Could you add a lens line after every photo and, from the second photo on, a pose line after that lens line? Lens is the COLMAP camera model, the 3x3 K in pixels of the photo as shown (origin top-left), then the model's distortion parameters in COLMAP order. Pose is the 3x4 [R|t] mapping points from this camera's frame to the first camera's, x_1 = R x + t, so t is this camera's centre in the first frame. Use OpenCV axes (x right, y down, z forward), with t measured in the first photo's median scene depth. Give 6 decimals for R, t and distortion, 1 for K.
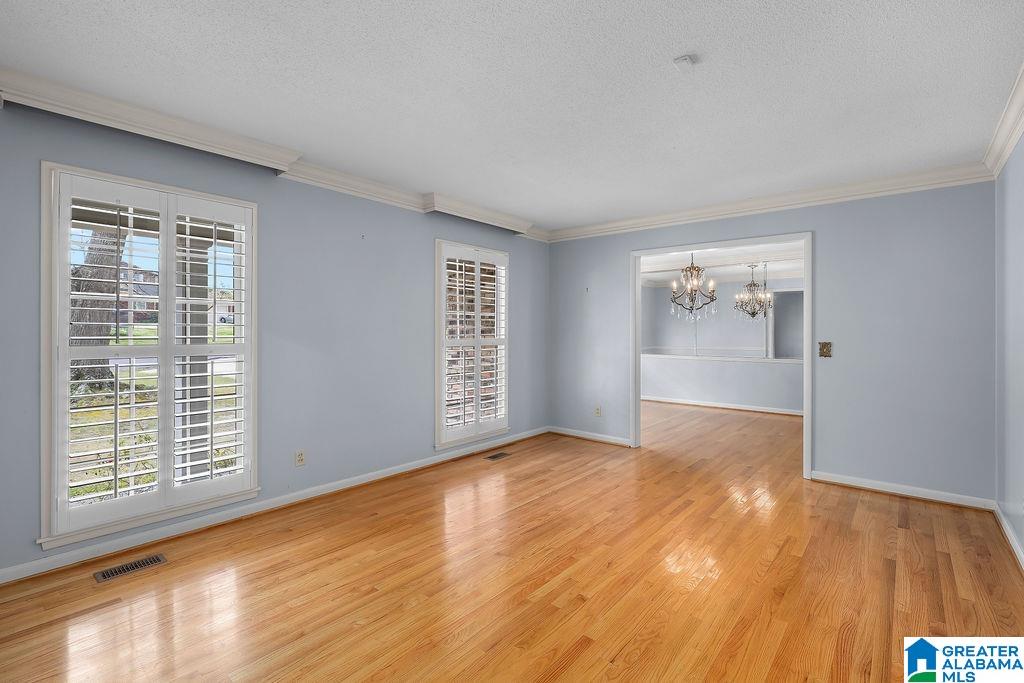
lens RADIAL K [[453.0, 0, 515.0], [0, 453.0, 328.5], [0, 0, 1]] dist [0.001430, -0.000021]
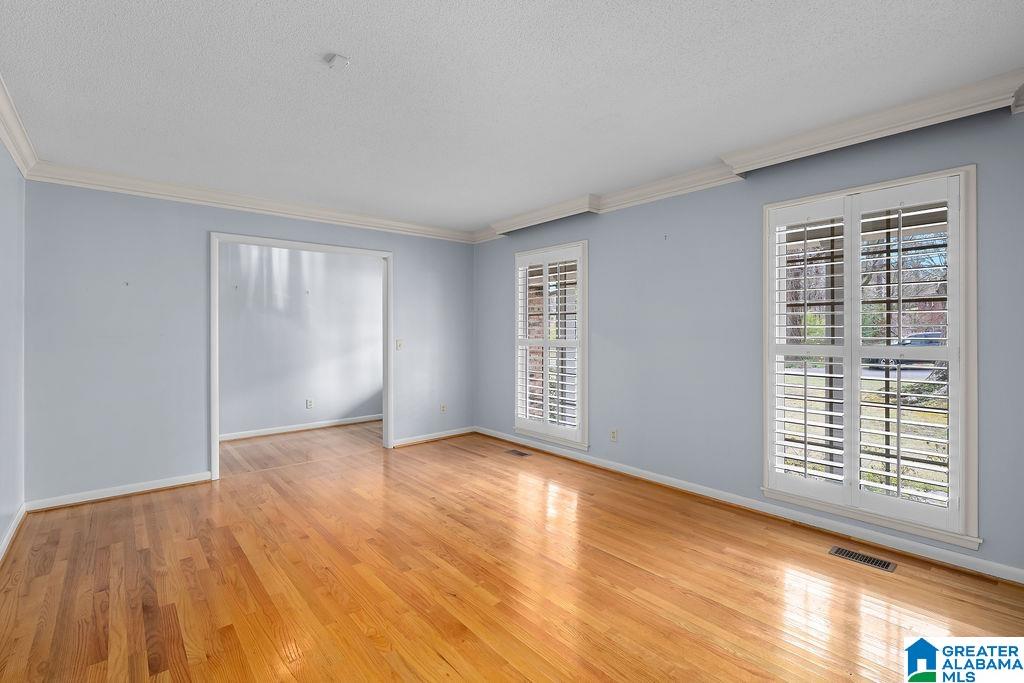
lens RADIAL K [[453.0, 0, 515.0], [0, 453.0, 328.5], [0, 0, 1]] dist [0.001430, -0.000021]
pose [[-0.128547, -0.005496, -0.991688, 0.837548], [0.003605, 0.999975, -0.006009, 0.003396], [0.991697, -0.004348, -0.128524, 0.962989]]
